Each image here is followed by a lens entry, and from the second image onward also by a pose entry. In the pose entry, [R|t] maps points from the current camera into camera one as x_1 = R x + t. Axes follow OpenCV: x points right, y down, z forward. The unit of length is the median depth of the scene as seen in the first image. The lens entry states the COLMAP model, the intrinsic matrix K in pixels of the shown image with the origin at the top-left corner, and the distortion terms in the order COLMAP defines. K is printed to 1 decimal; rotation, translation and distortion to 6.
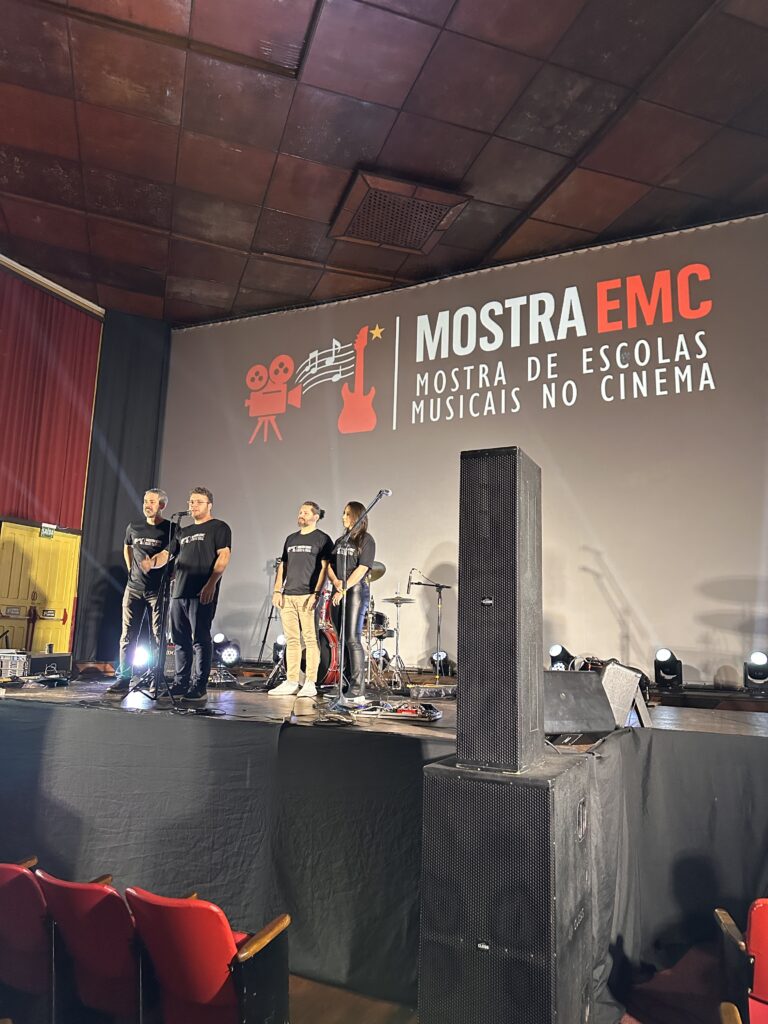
lens RADIAL K [[711.3, 0, 386.7], [0, 711.3, 509.3], [0, 0, 1]] dist [0.053174, -0.049914]
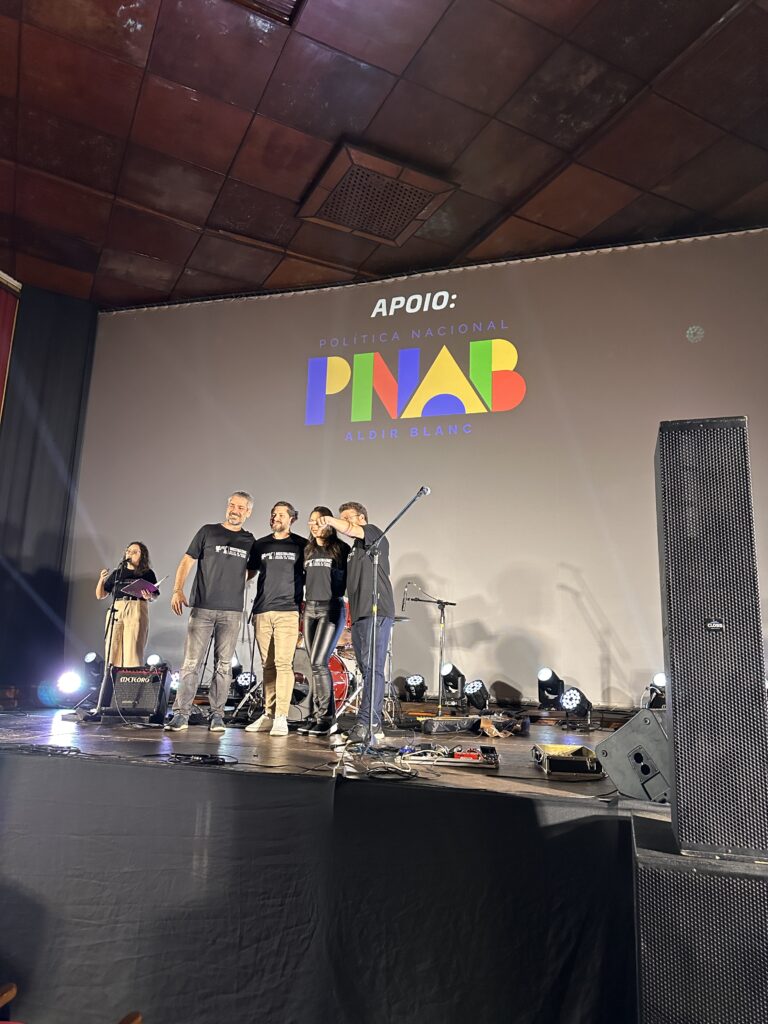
lens RADIAL K [[711.3, 0, 384.2], [0, 711.3, 510.2], [0, 0, 1]] dist [0.053174, -0.049914]
pose [[0.989638, 0.031606, 0.140060, -0.088595], [-0.028511, 0.999304, -0.024052, 0.011260], [-0.140722, 0.019809, 0.989851, 0.090697]]
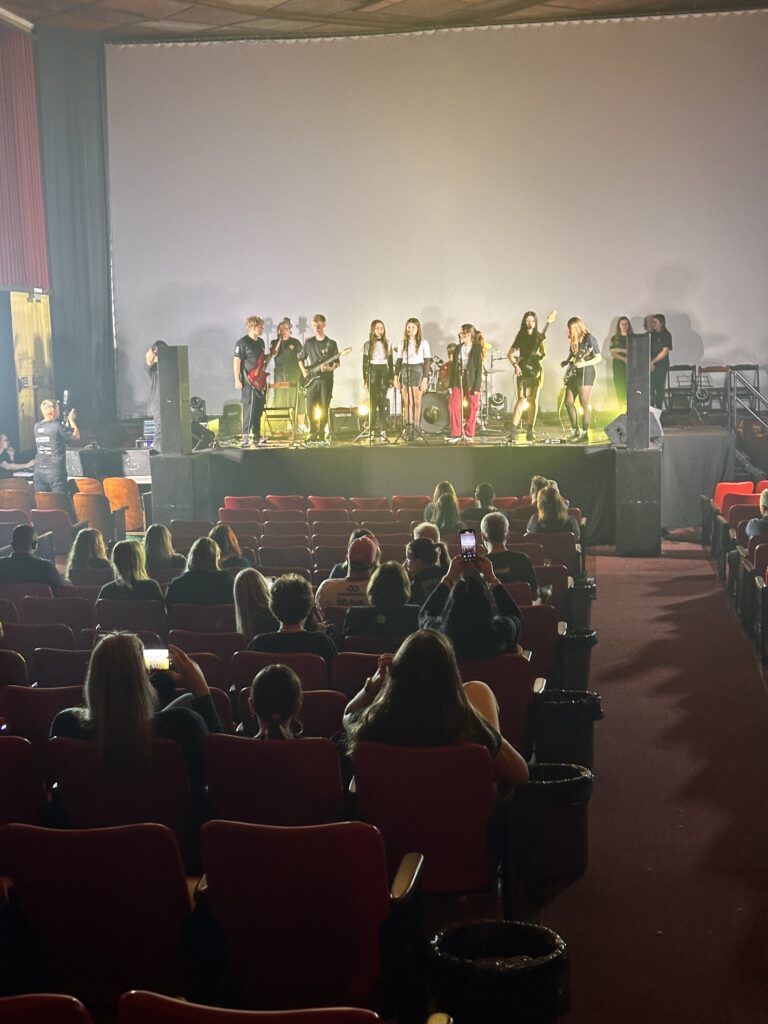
lens RADIAL K [[1400.9, 0, 385.8], [0, 1400.9, 513.4], [0, 0, 1]] dist [0.115224, 0.000000]
pose [[0.955177, -0.088246, 0.282577, -0.694922], [-0.001096, 0.953476, 0.301467, -0.311555], [-0.296034, -0.288264, 0.910642, -1.115711]]
